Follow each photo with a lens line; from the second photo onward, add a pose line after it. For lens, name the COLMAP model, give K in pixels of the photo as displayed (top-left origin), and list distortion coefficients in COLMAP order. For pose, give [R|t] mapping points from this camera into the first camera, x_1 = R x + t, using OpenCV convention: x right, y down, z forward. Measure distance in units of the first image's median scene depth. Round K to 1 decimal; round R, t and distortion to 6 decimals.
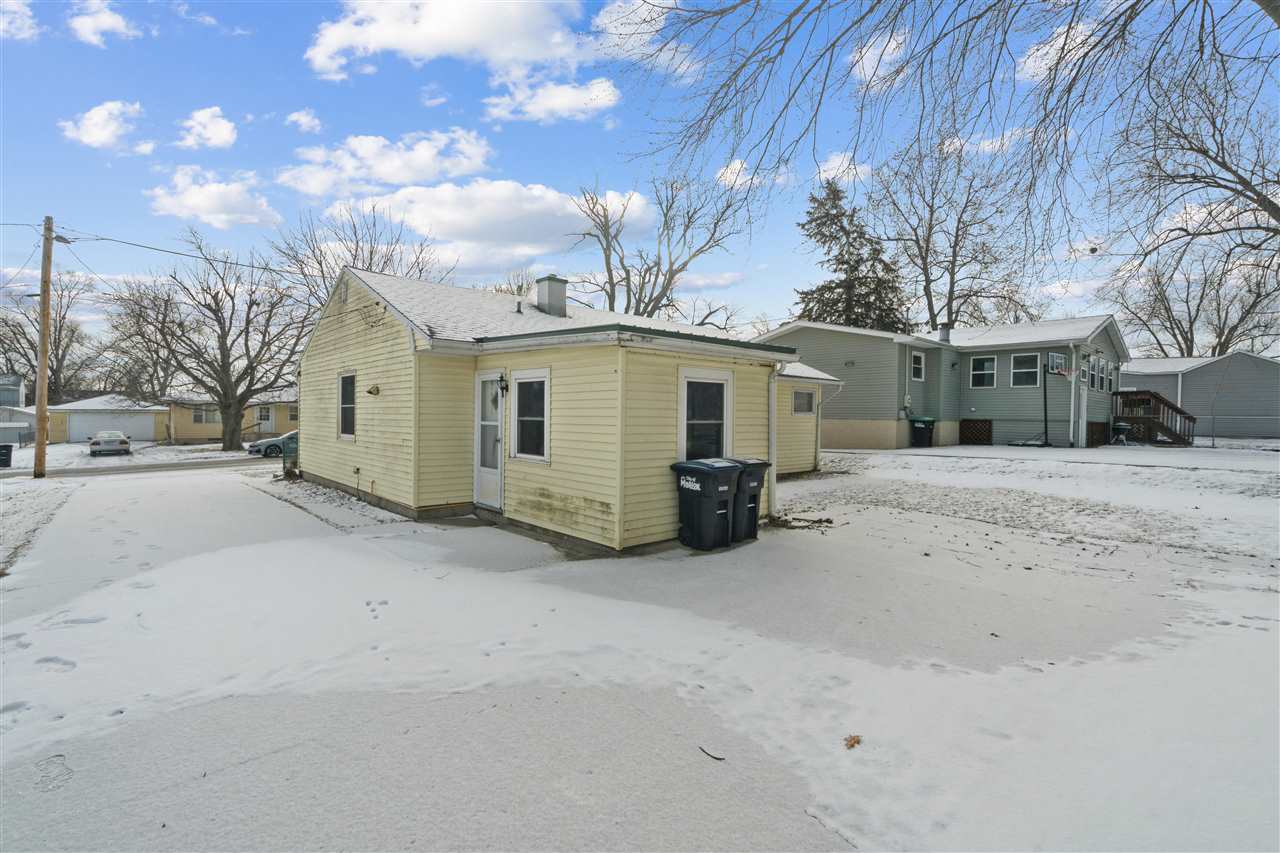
lens RADIAL K [[576.4, 0, 643.1], [0, 576.4, 425.7], [0, 0, 1]] dist [-0.002448, 0.000511]
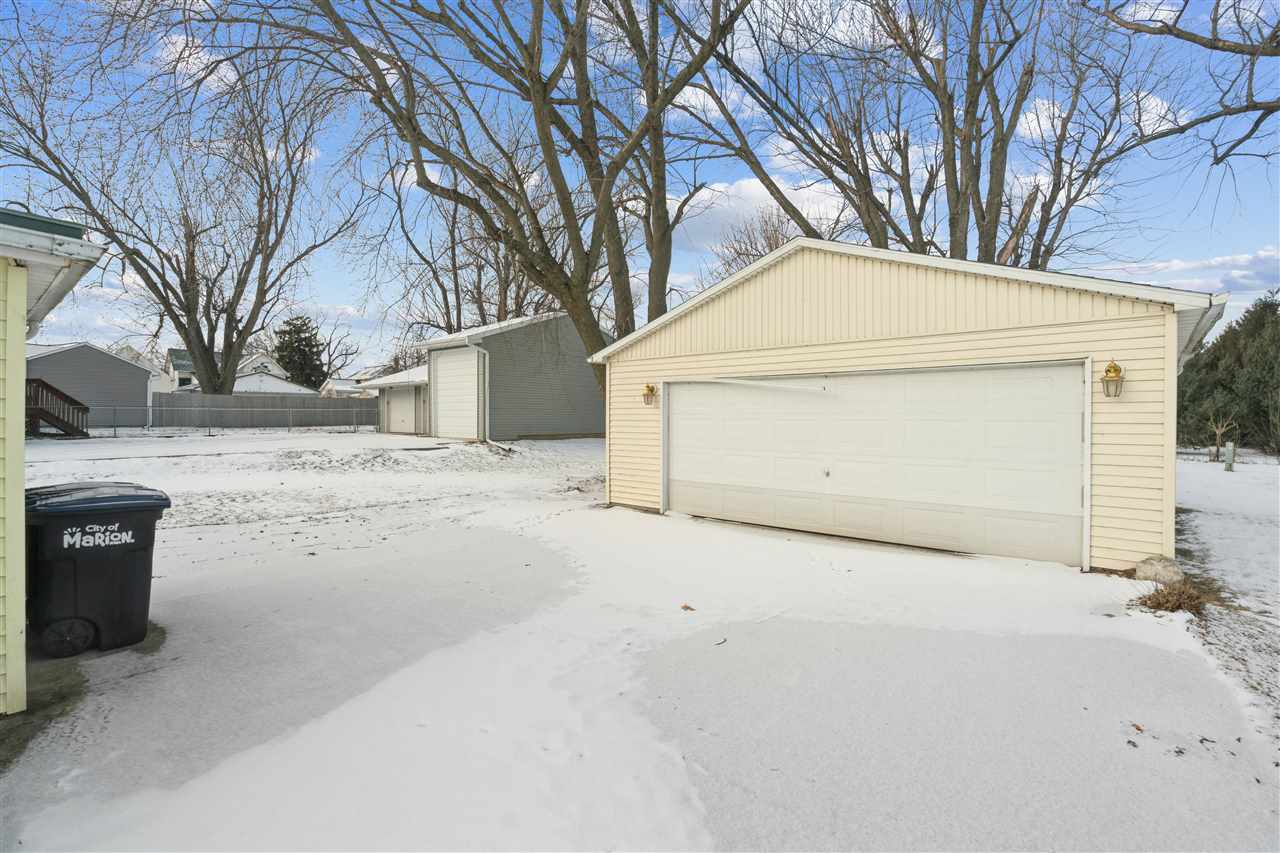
lens RADIAL K [[576.4, 0, 643.1], [0, 576.4, 425.7], [0, 0, 1]] dist [-0.002448, 0.000511]
pose [[-0.121595, -0.028119, 0.992181, -0.985091], [0.008251, 0.999535, 0.029339, -0.033912], [-0.992546, 0.011754, -0.121306, 1.010339]]
